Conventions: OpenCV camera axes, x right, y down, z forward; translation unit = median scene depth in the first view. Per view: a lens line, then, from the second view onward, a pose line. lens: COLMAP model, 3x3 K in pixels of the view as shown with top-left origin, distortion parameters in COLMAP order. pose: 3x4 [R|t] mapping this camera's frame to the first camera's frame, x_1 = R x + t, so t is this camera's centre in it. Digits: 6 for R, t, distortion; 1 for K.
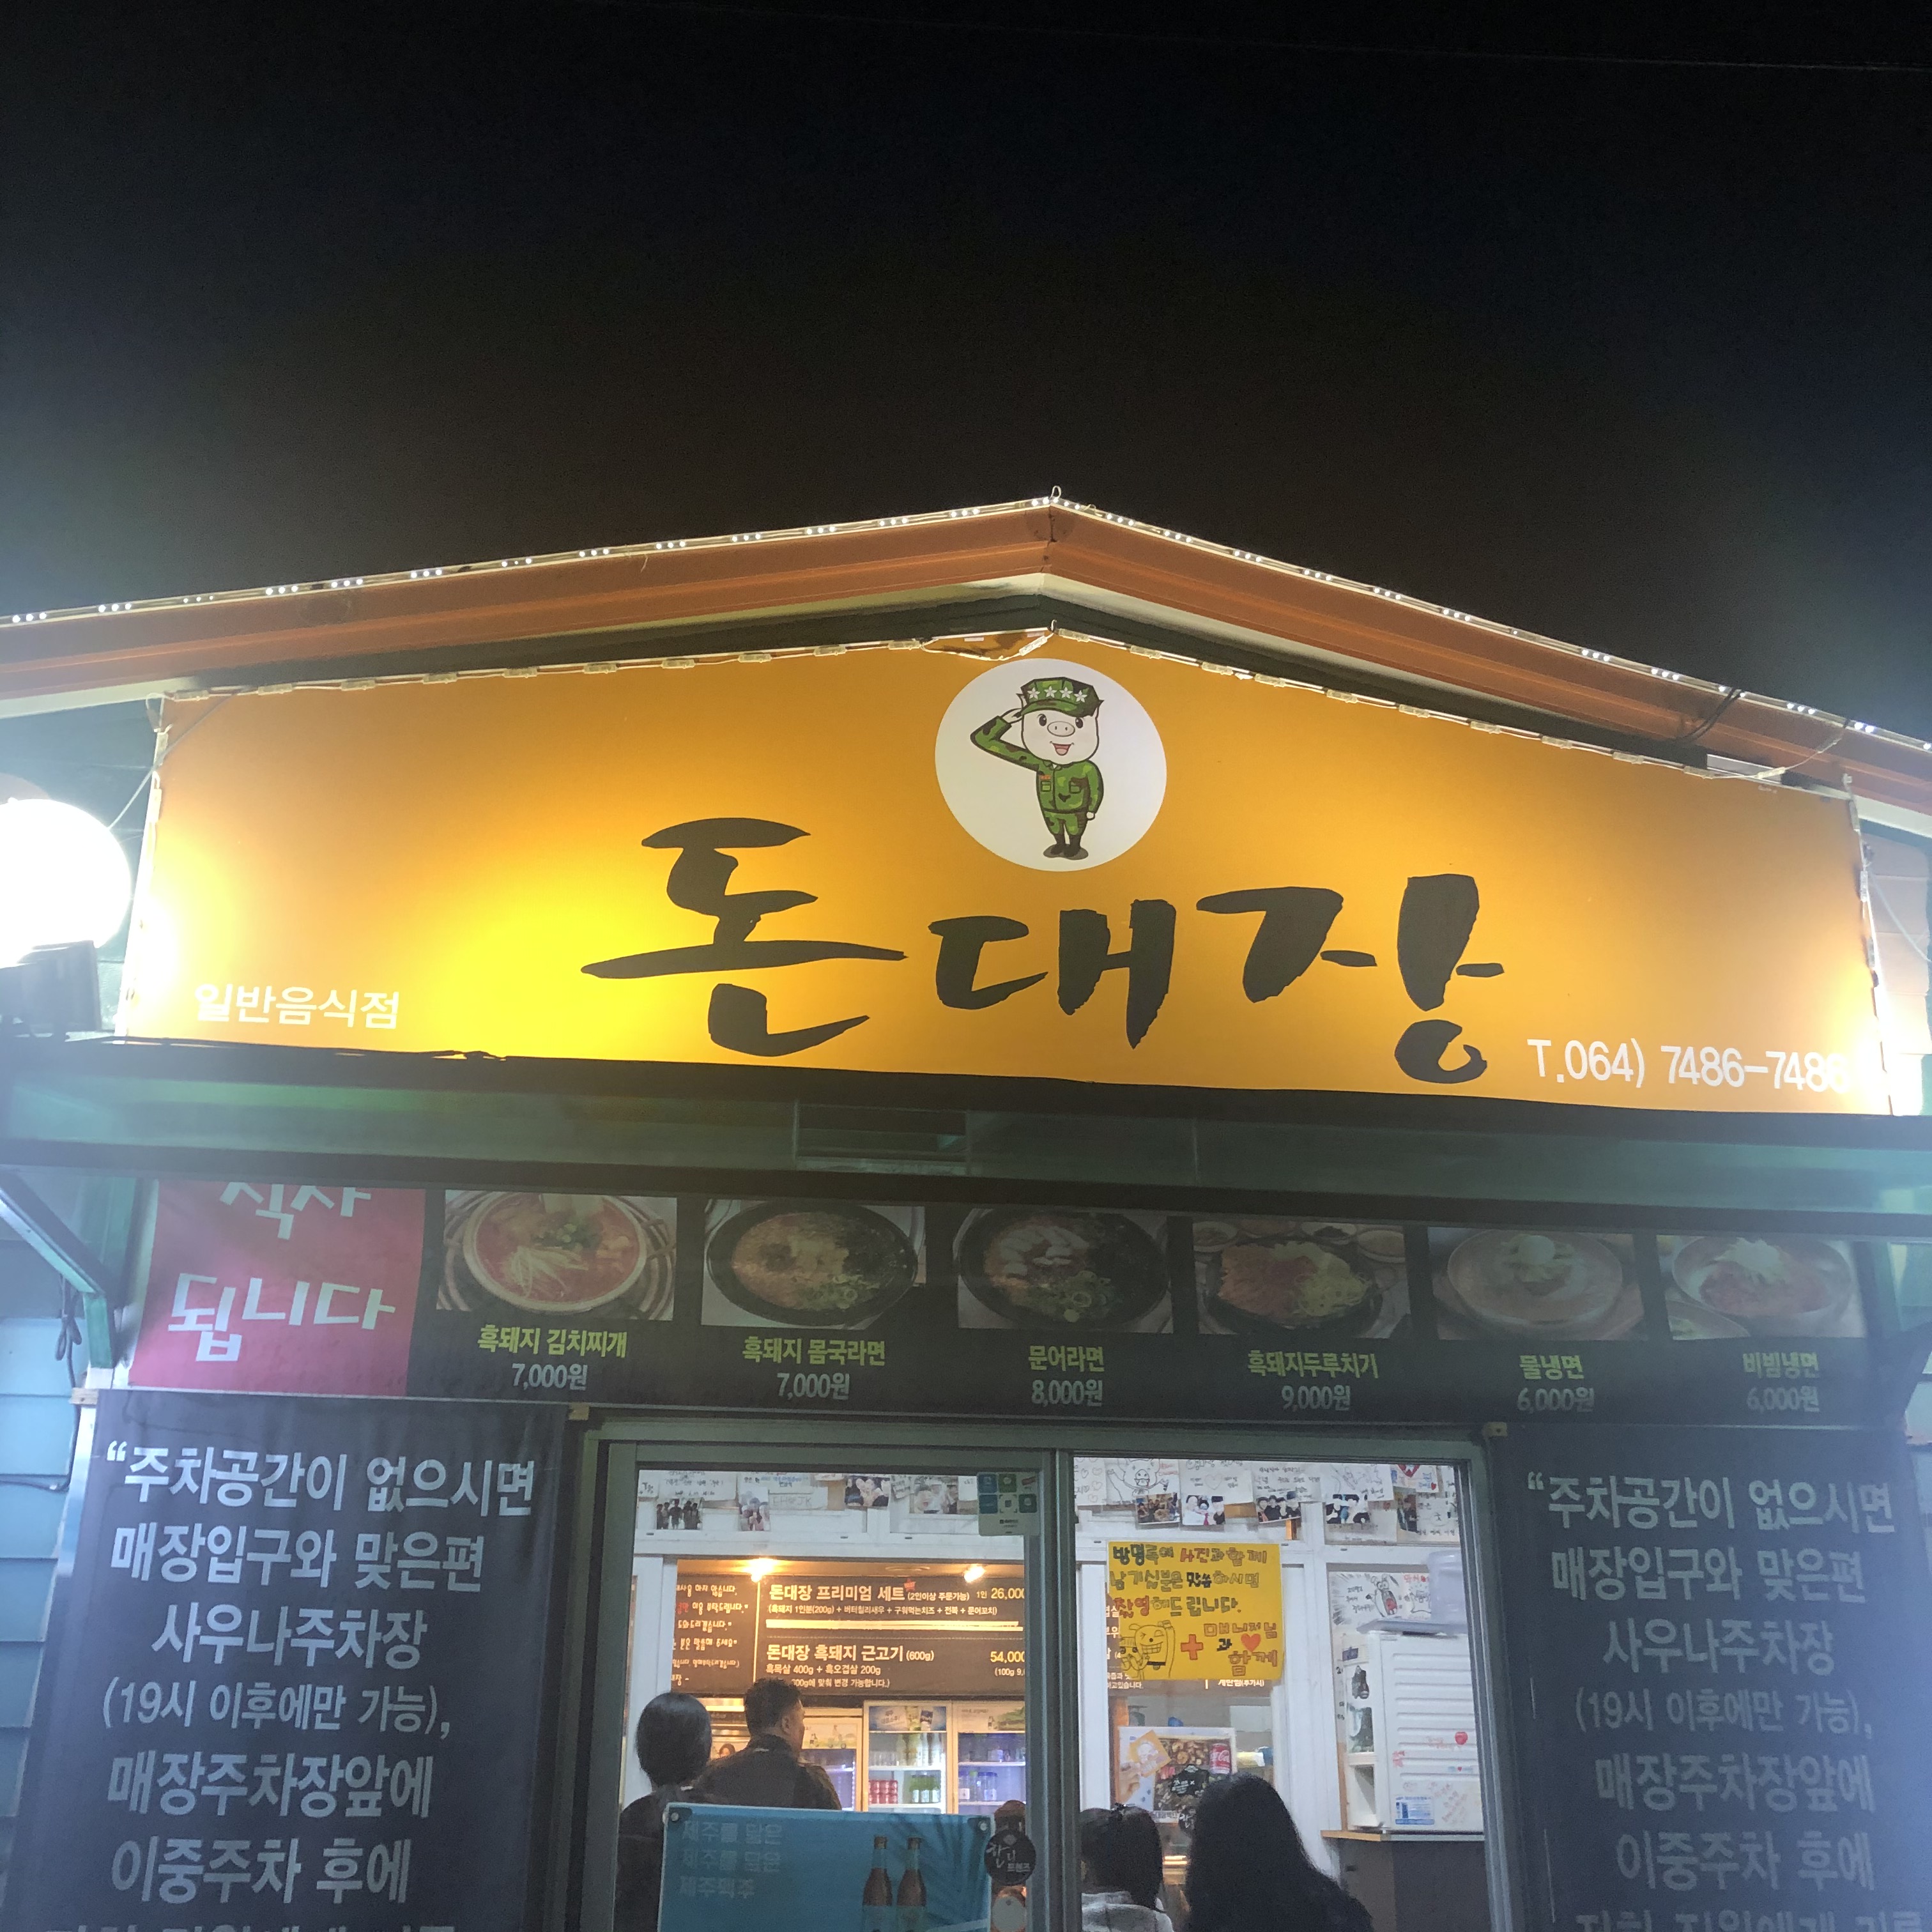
lens RADIAL K [[2102.8, 0, 968.7], [0, 2102.8, 919.6], [0, 0, 1]] dist [0.115893, -0.382777]
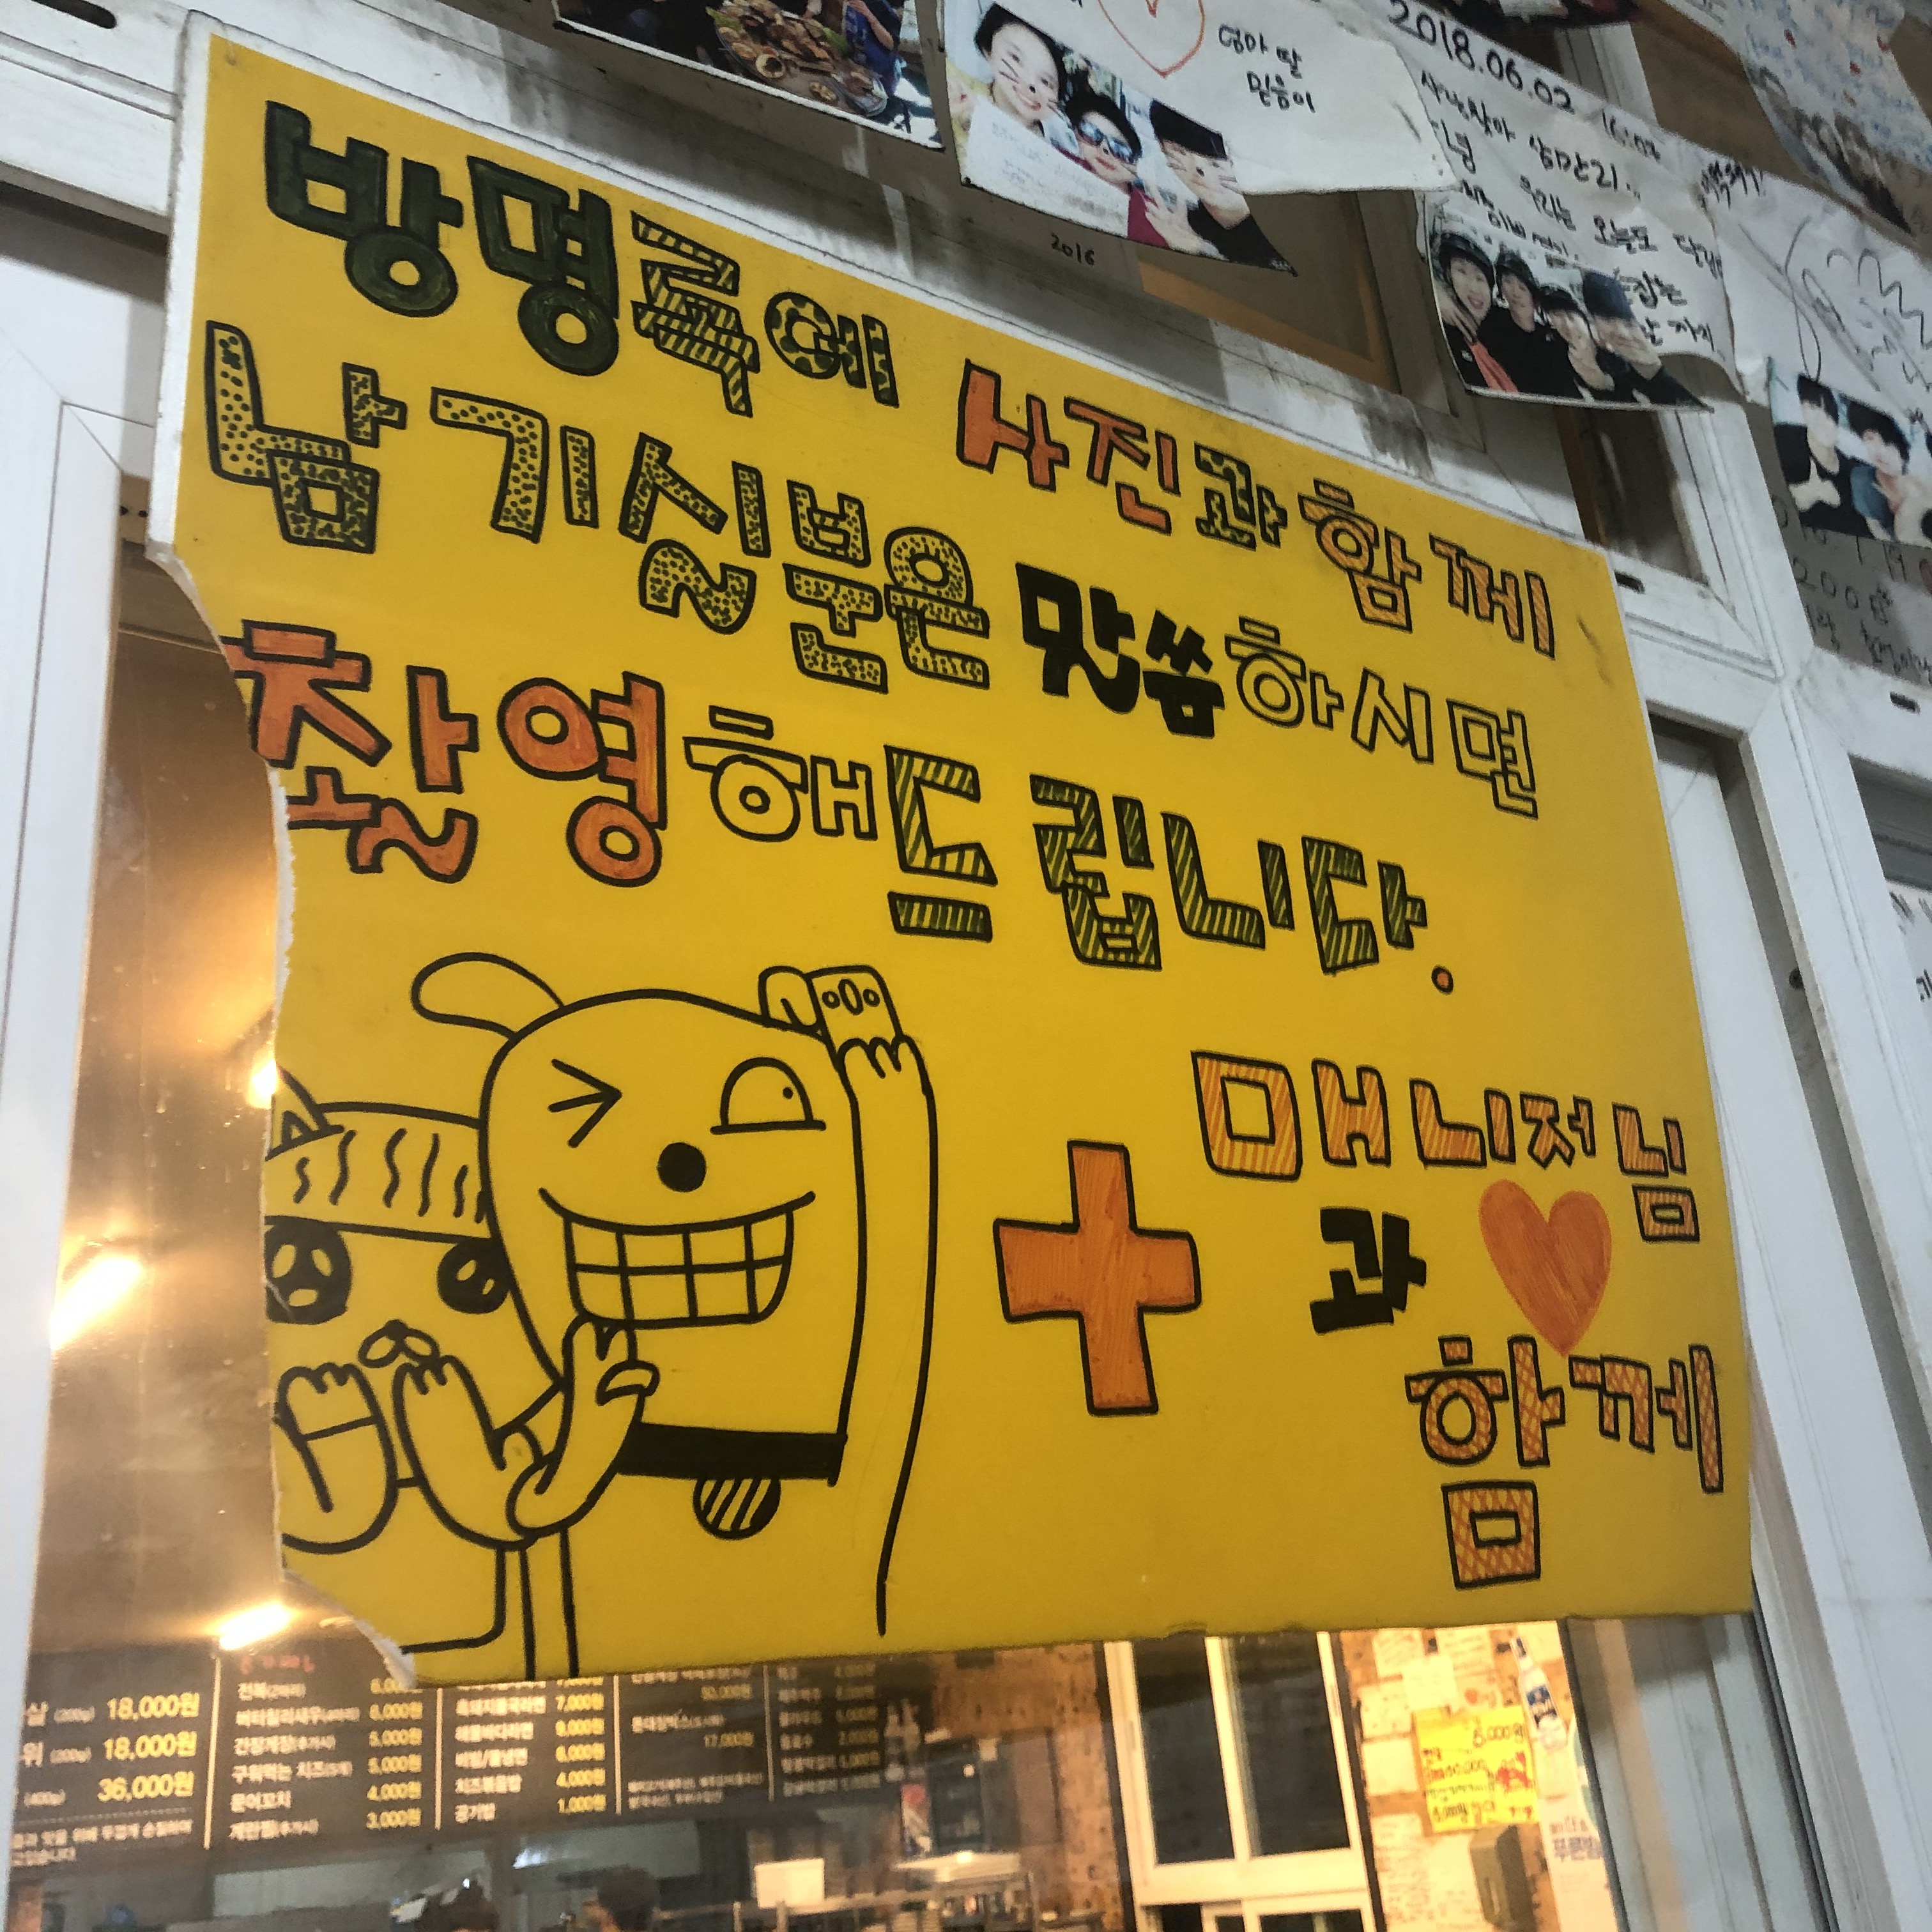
lens RADIAL K [[2102.8, 0, 968.7], [0, 2102.8, 919.6], [0, 0, 1]] dist [0.115893, -0.382777]
pose [[0.890436, 0.099146, 0.444178, 0.059139], [-0.069806, 0.994187, -0.081976, 0.334146], [-0.449724, 0.041988, 0.892180, 0.918193]]
